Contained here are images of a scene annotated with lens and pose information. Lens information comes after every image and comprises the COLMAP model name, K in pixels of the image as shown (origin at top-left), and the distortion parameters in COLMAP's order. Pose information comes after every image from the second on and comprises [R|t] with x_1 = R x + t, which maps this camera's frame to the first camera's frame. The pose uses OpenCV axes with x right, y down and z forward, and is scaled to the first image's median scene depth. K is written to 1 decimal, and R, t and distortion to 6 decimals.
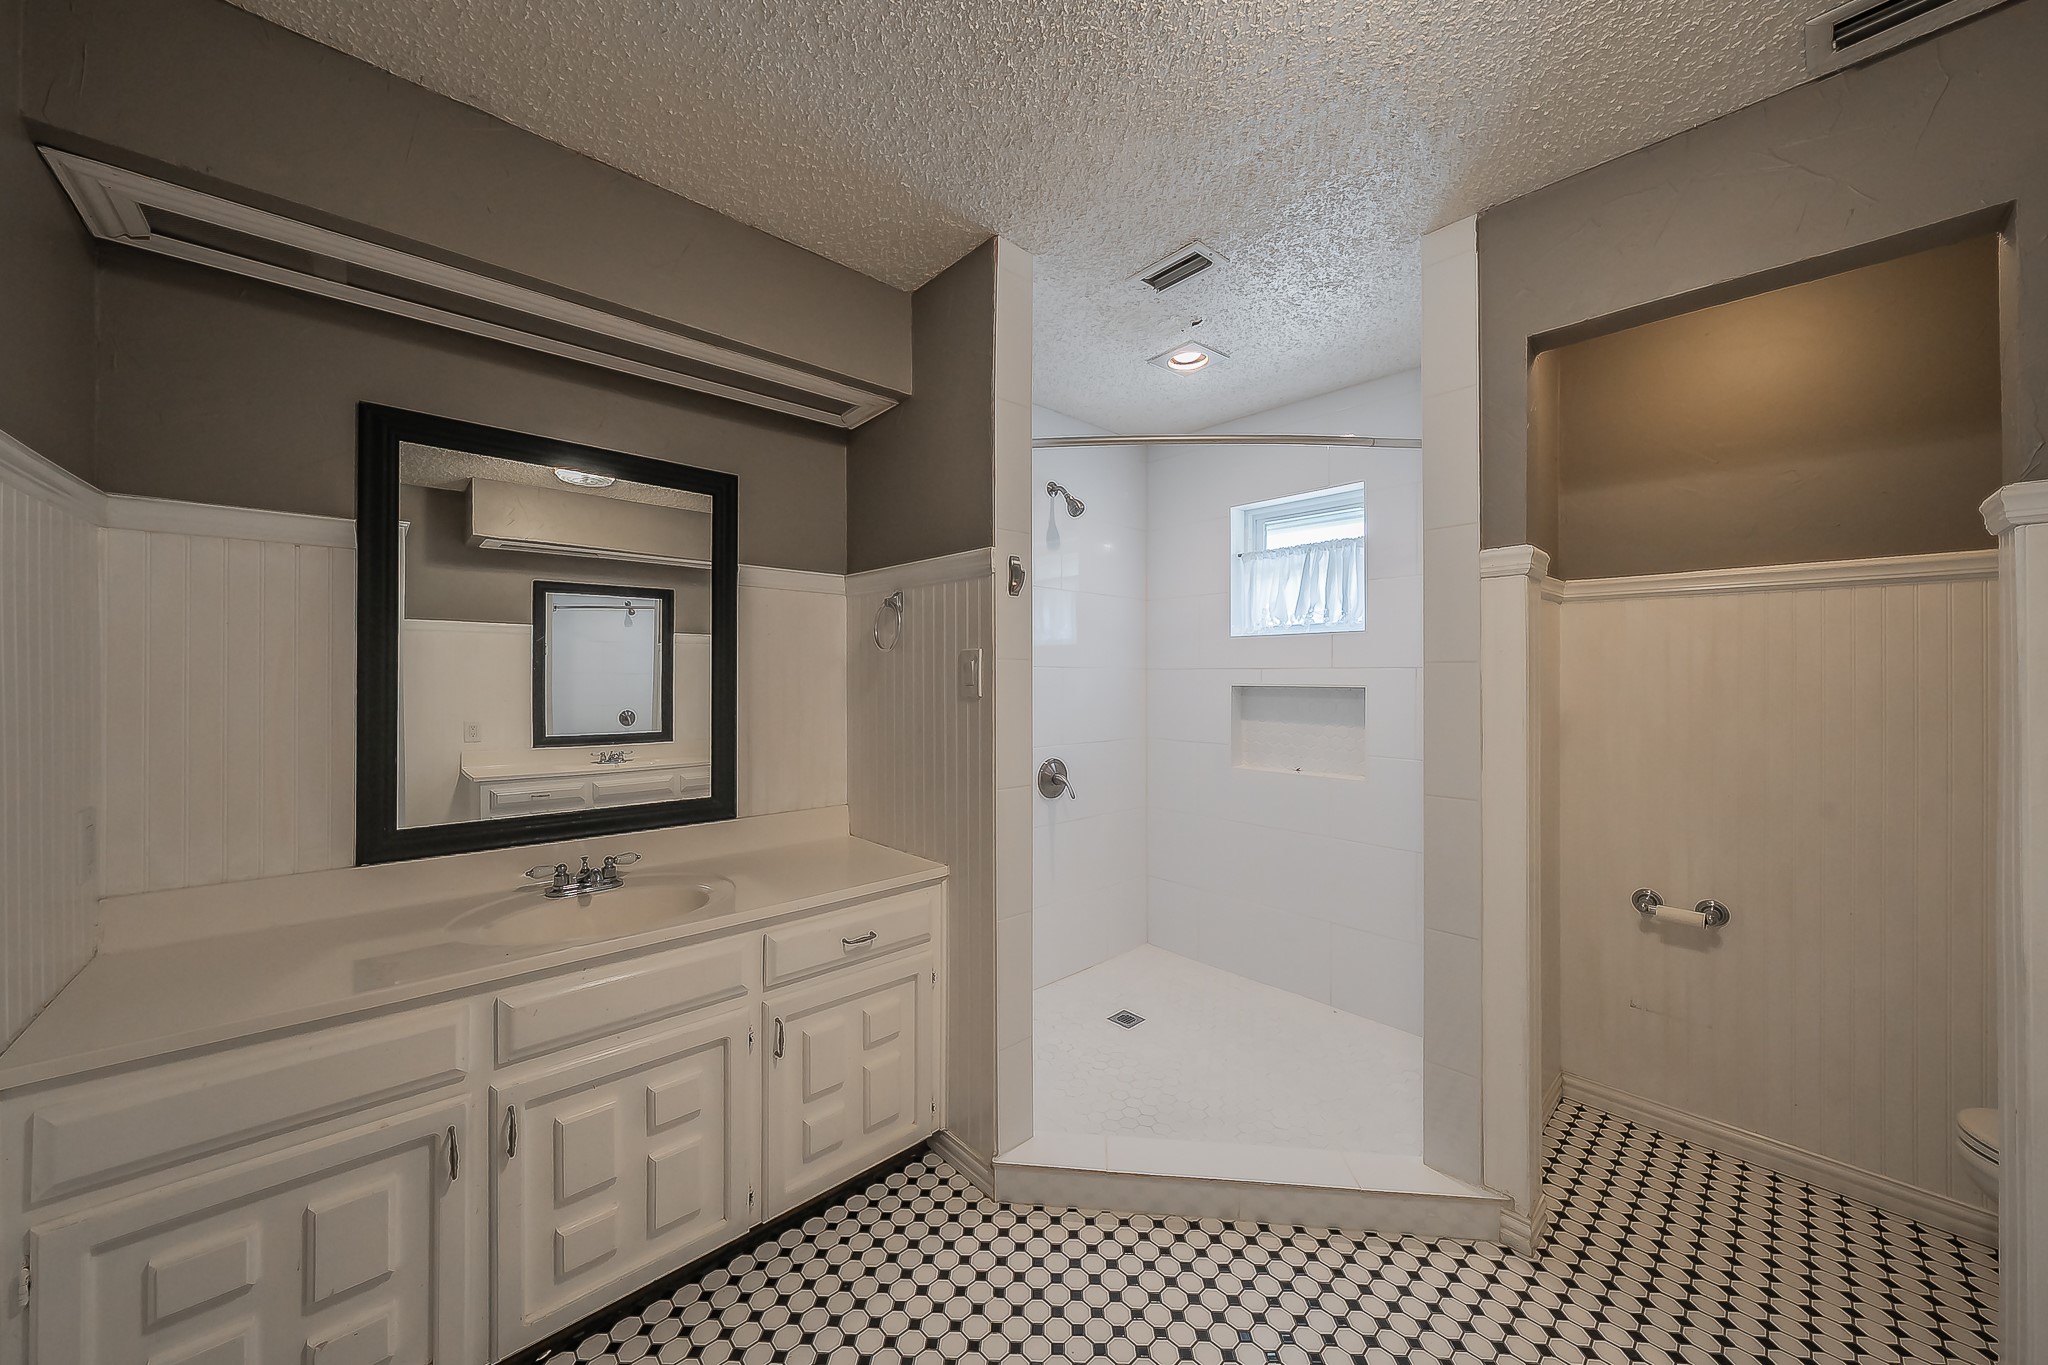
lens RADIAL K [[729.2, 0, 1034.0], [0, 729.2, 678.0], [0, 0, 1]] dist [-0.000840, -0.000072]
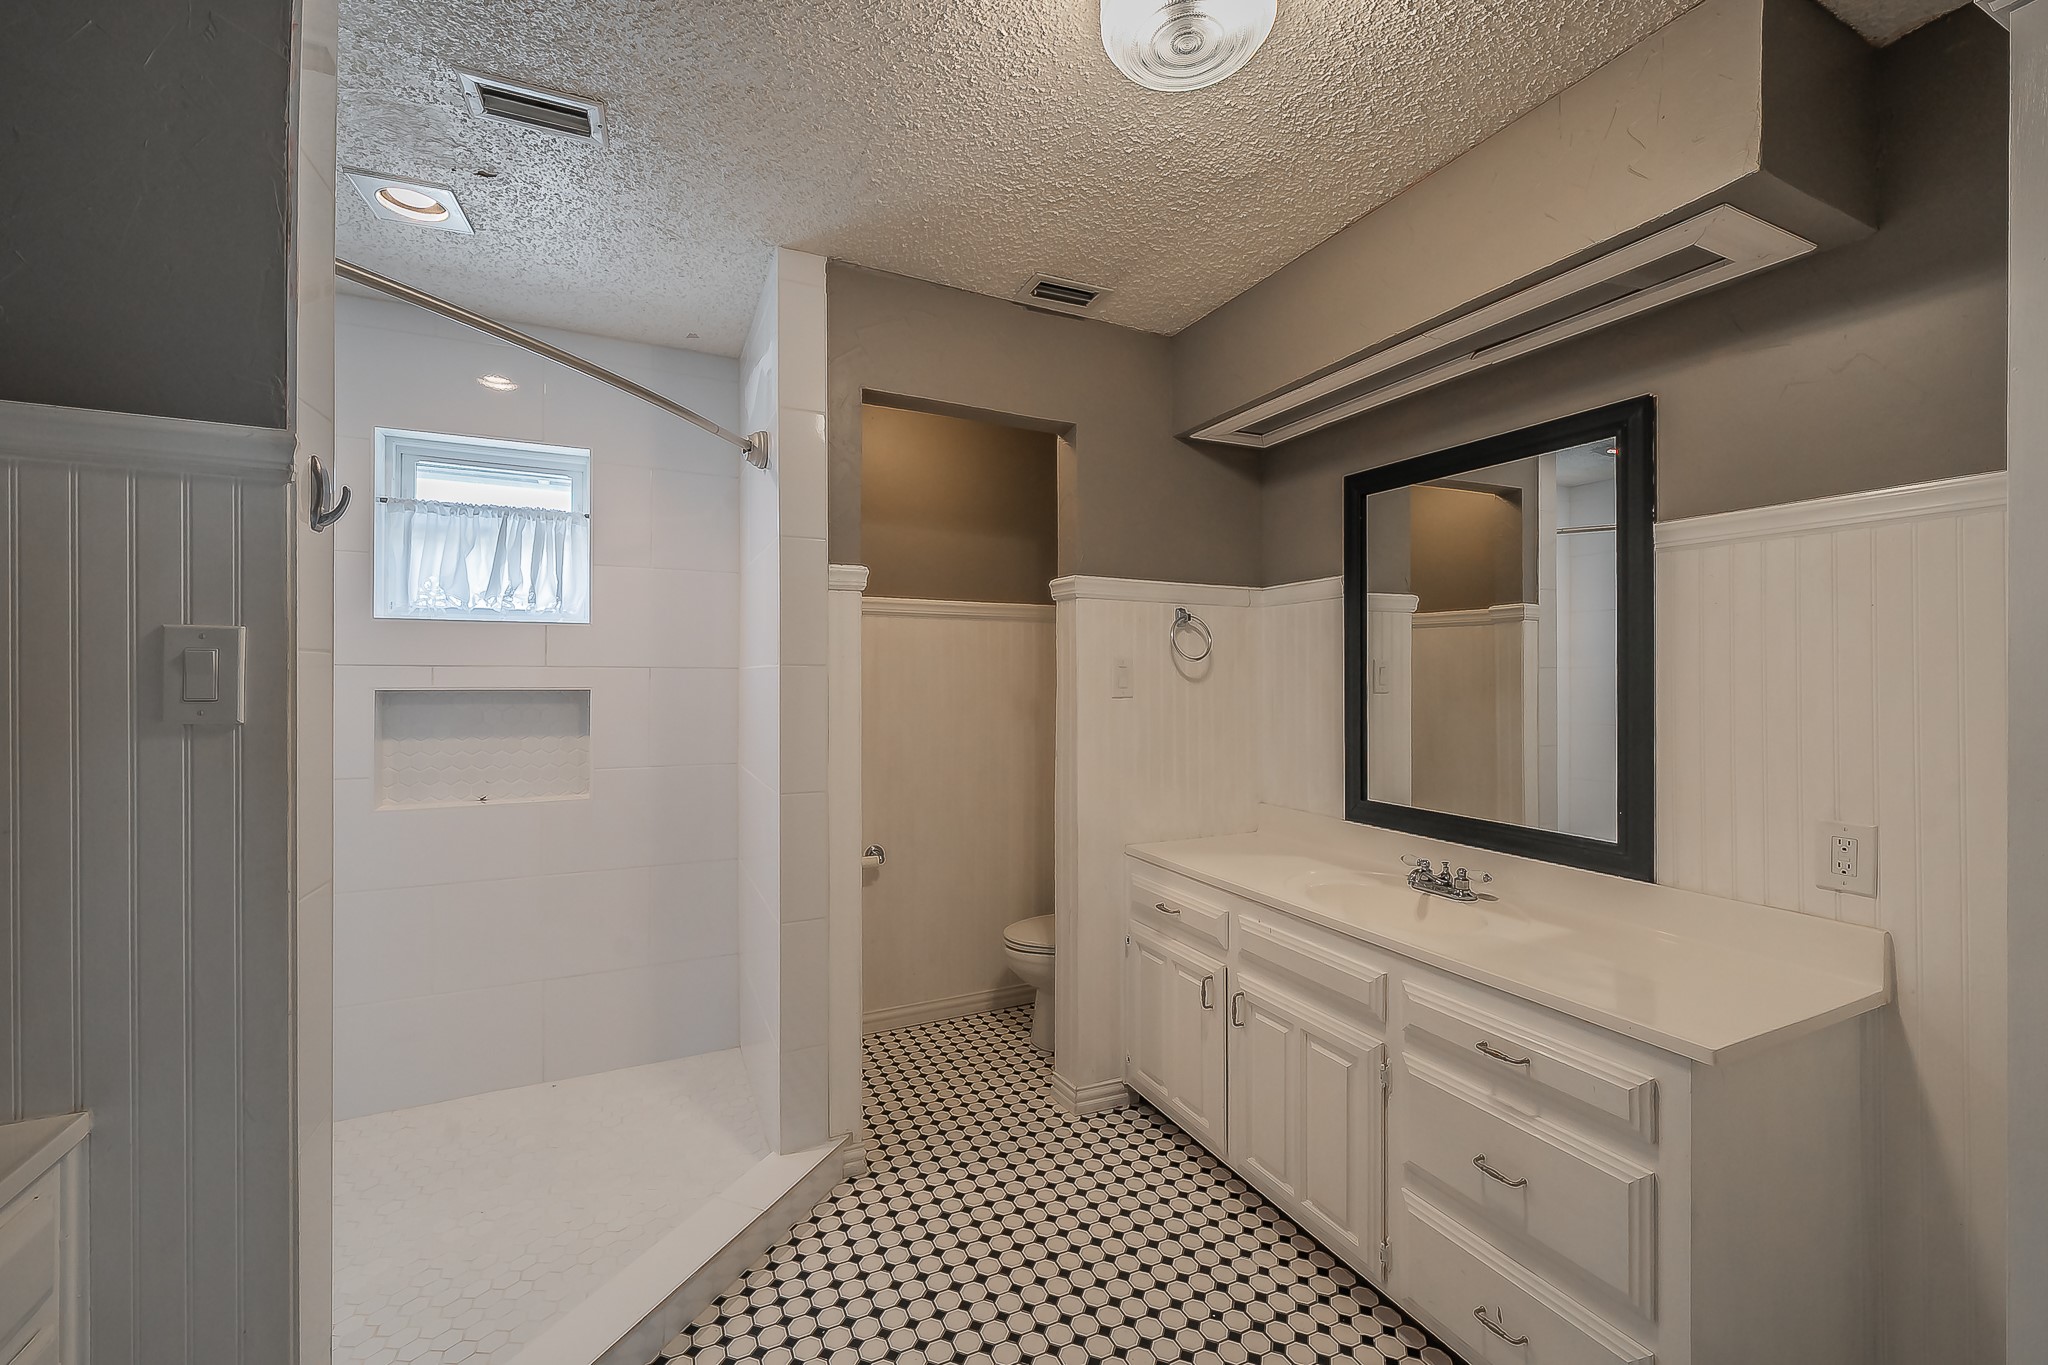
lens RADIAL K [[814.2, 0, 1021.8], [0, 814.2, 673.9], [0, 0, 1]] dist [-0.000160, -0.000044]
pose [[0.298916, 0.000527, 0.954279, -0.406108], [-0.001290, 0.999999, -0.000148, -0.008216], [-0.954279, -0.001187, 0.298916, 0.299956]]
